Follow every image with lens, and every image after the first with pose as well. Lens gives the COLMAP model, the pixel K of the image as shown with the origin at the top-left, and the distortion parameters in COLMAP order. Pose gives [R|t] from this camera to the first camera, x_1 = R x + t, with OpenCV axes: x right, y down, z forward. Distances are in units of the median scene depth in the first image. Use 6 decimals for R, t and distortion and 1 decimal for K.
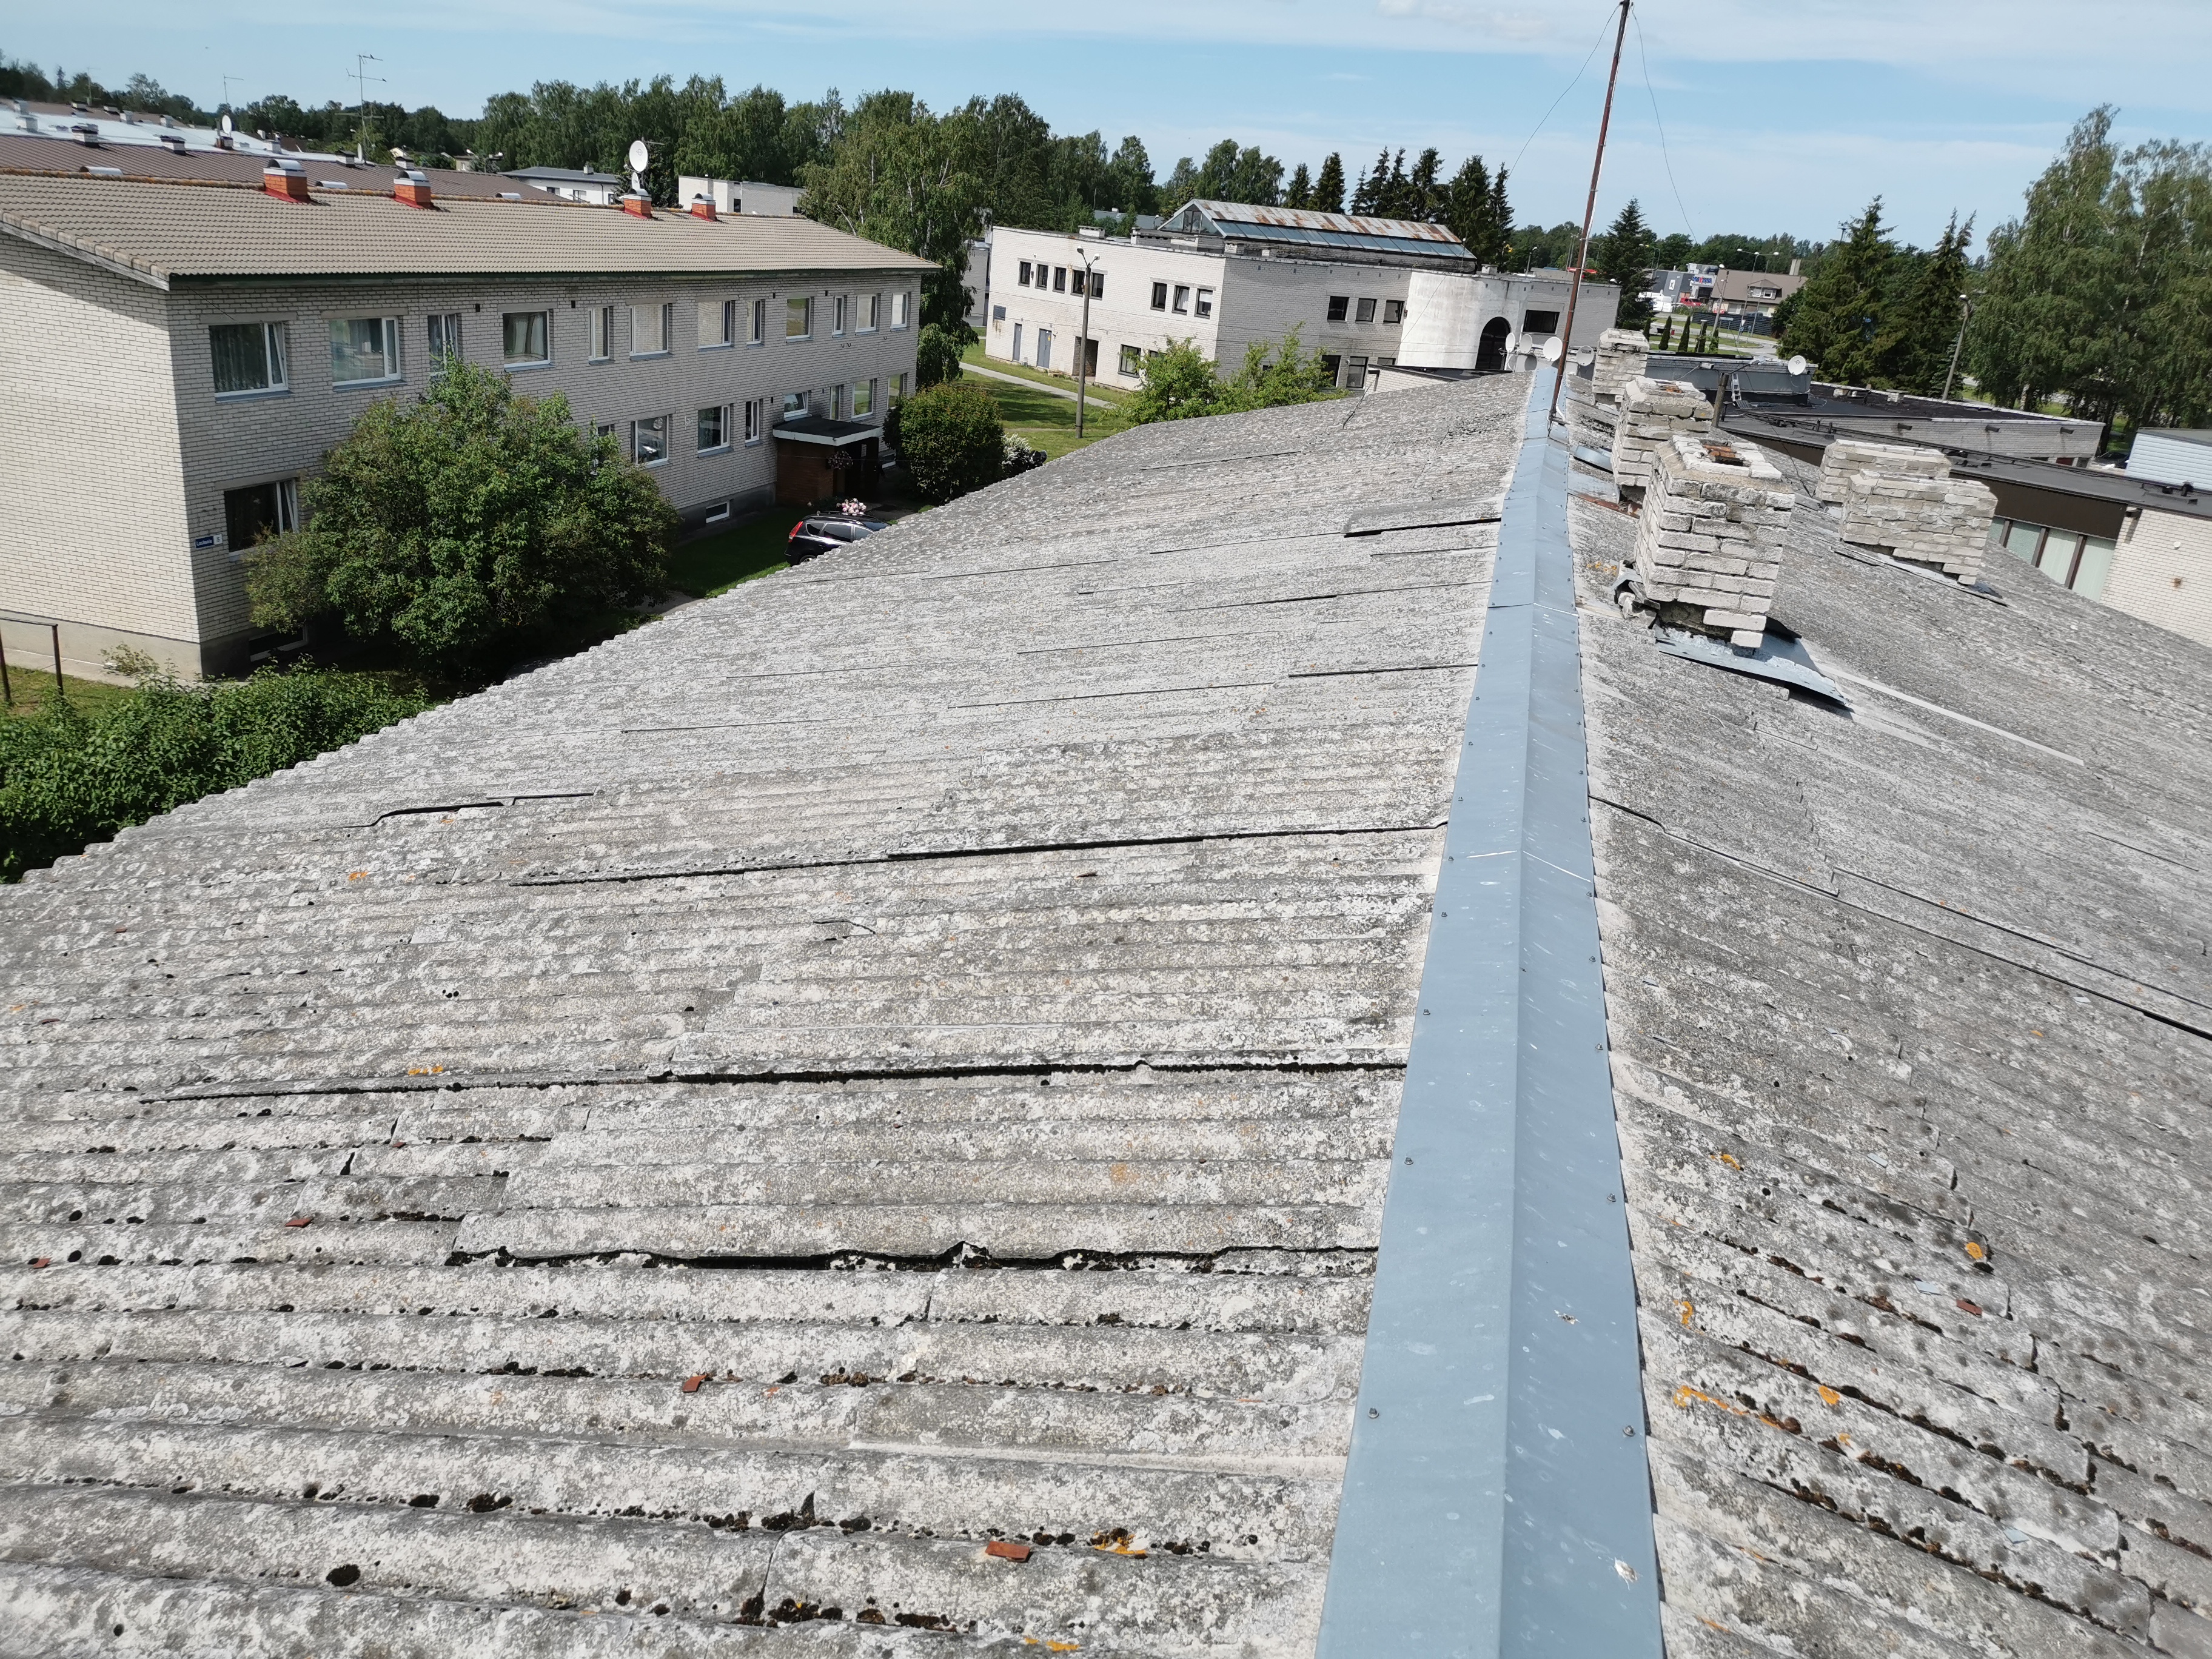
lens RADIAL K [[1710.5, 0, 1088.8], [0, 1710.5, 841.2], [0, 0, 1]] dist [0.054437, -0.050981]
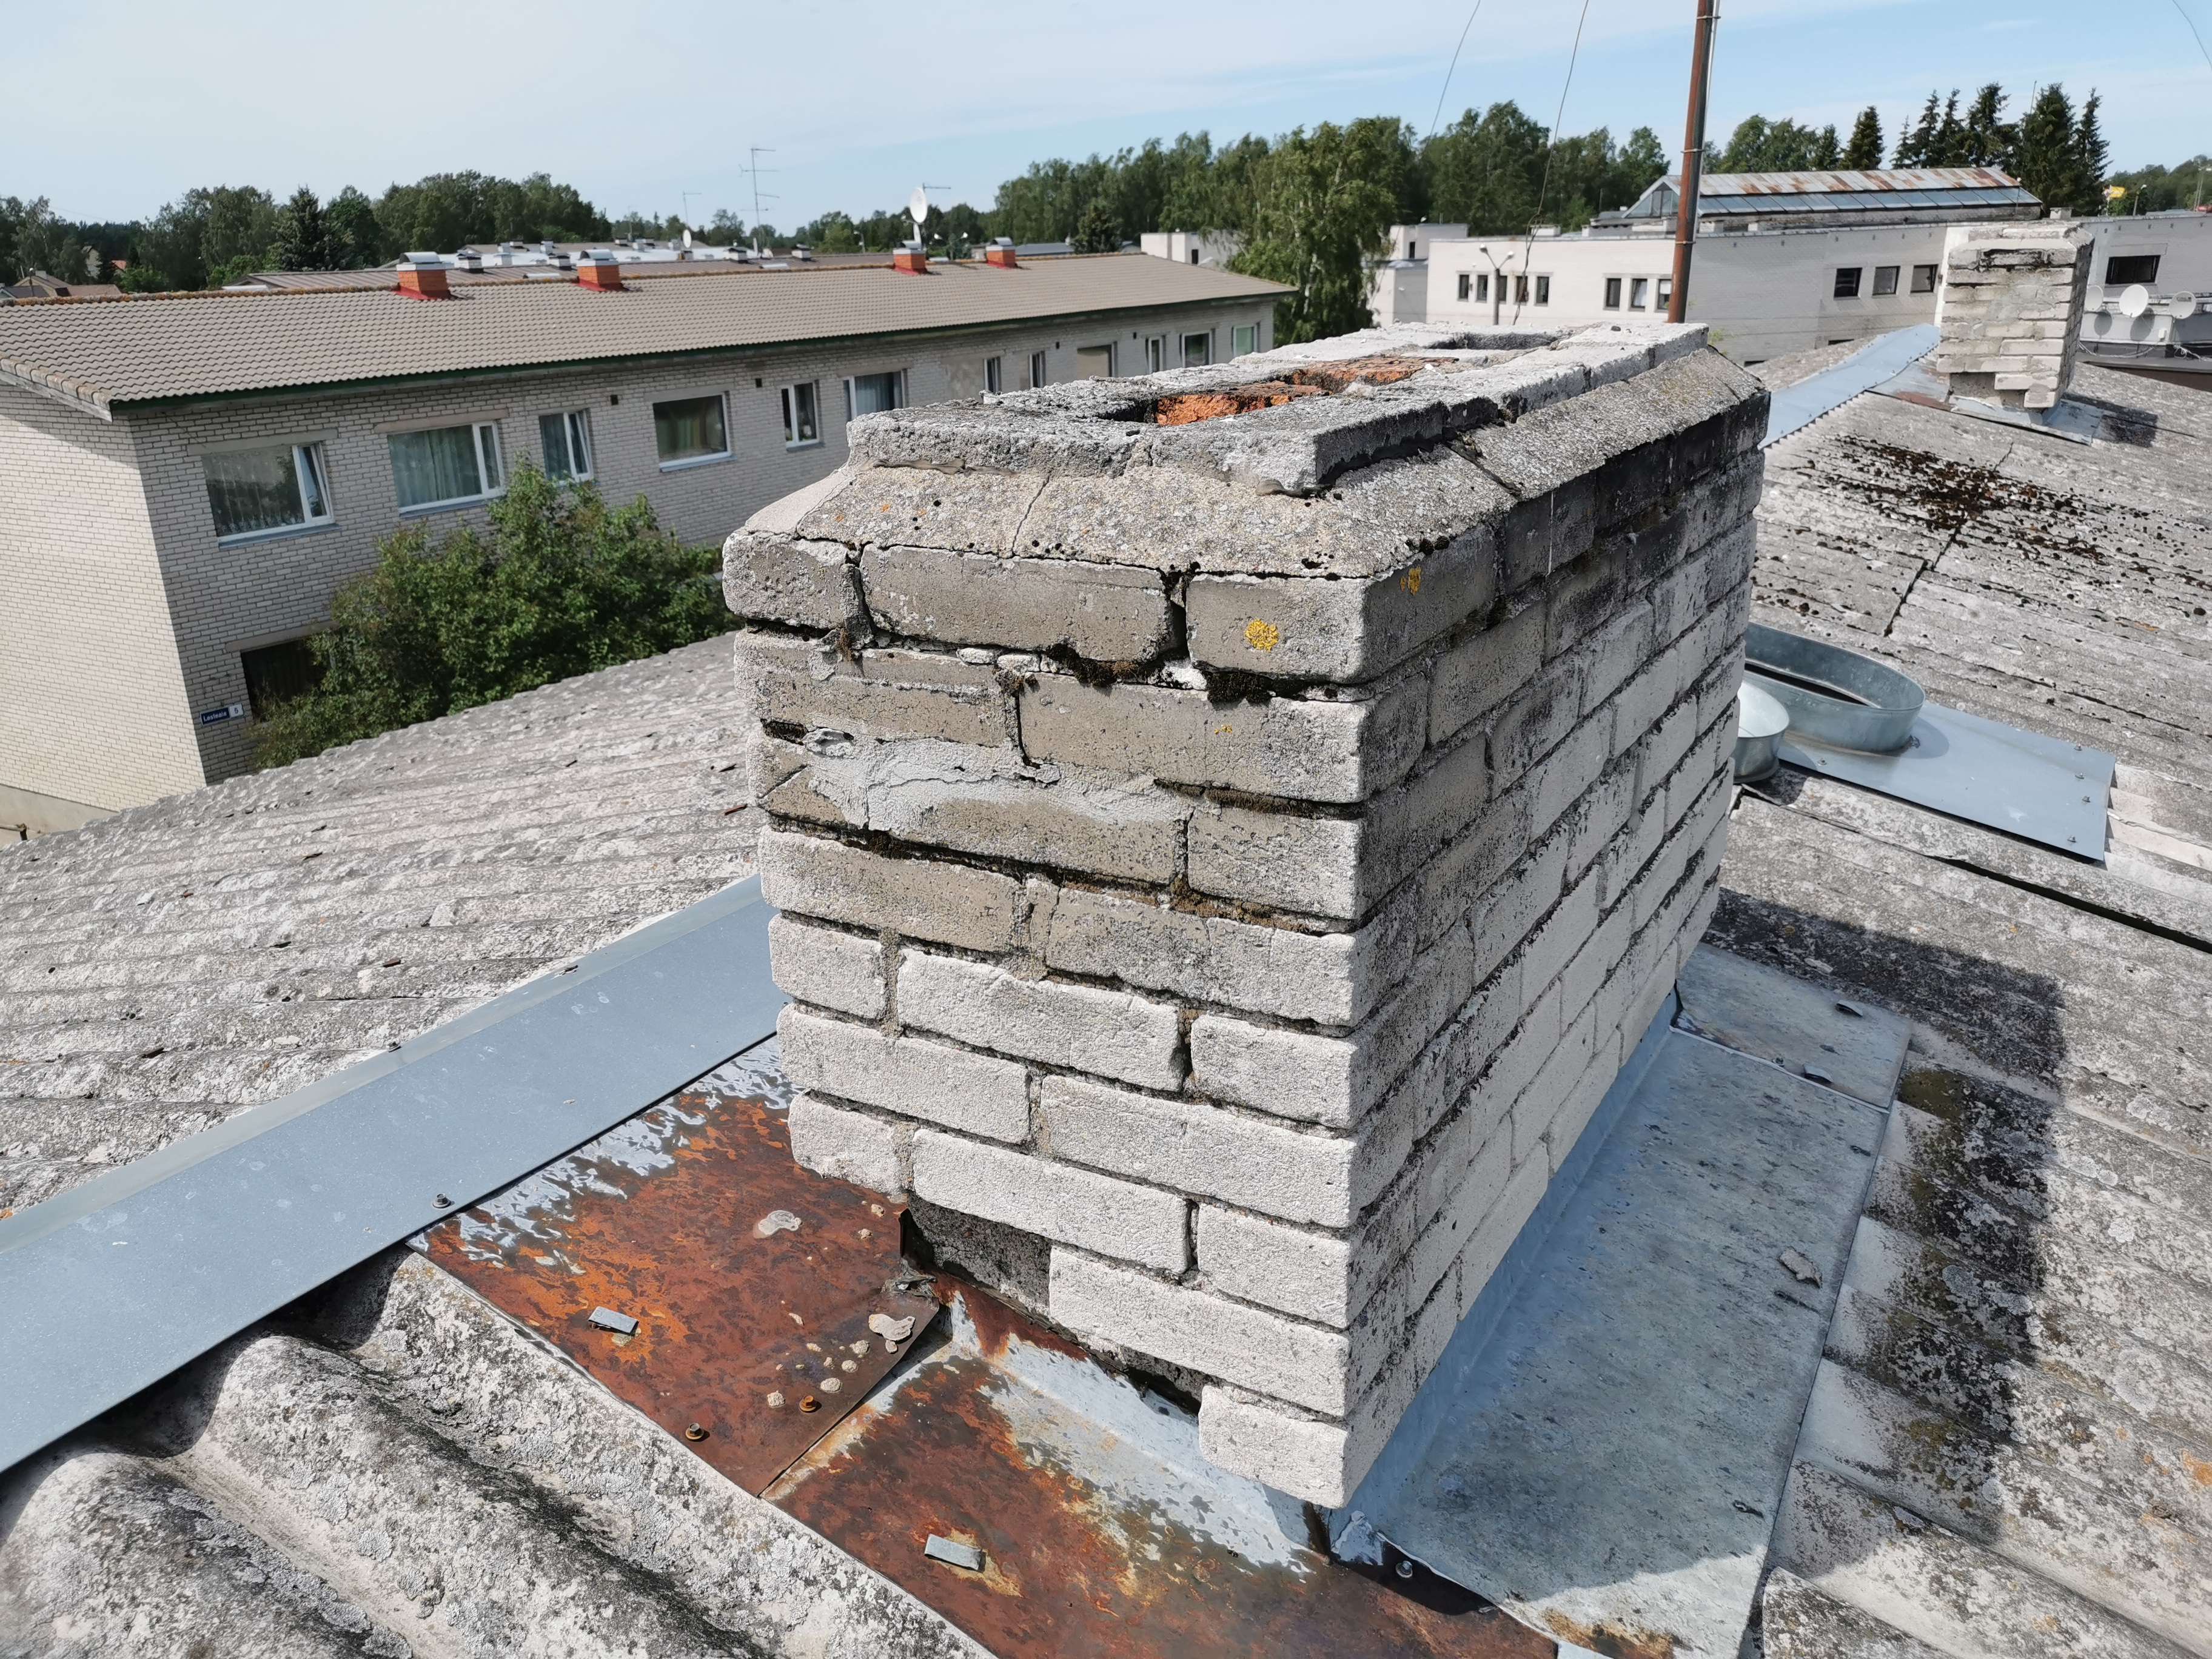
lens RADIAL K [[1710.5, 0, 1107.9], [0, 1710.5, 835.6], [0, 0, 1]] dist [0.054437, -0.050981]
pose [[0.954793, -0.022282, -0.296435, 0.467622], [0.015075, 0.999533, -0.026574, -0.288556], [0.296889, 0.020904, 0.954683, 1.117962]]
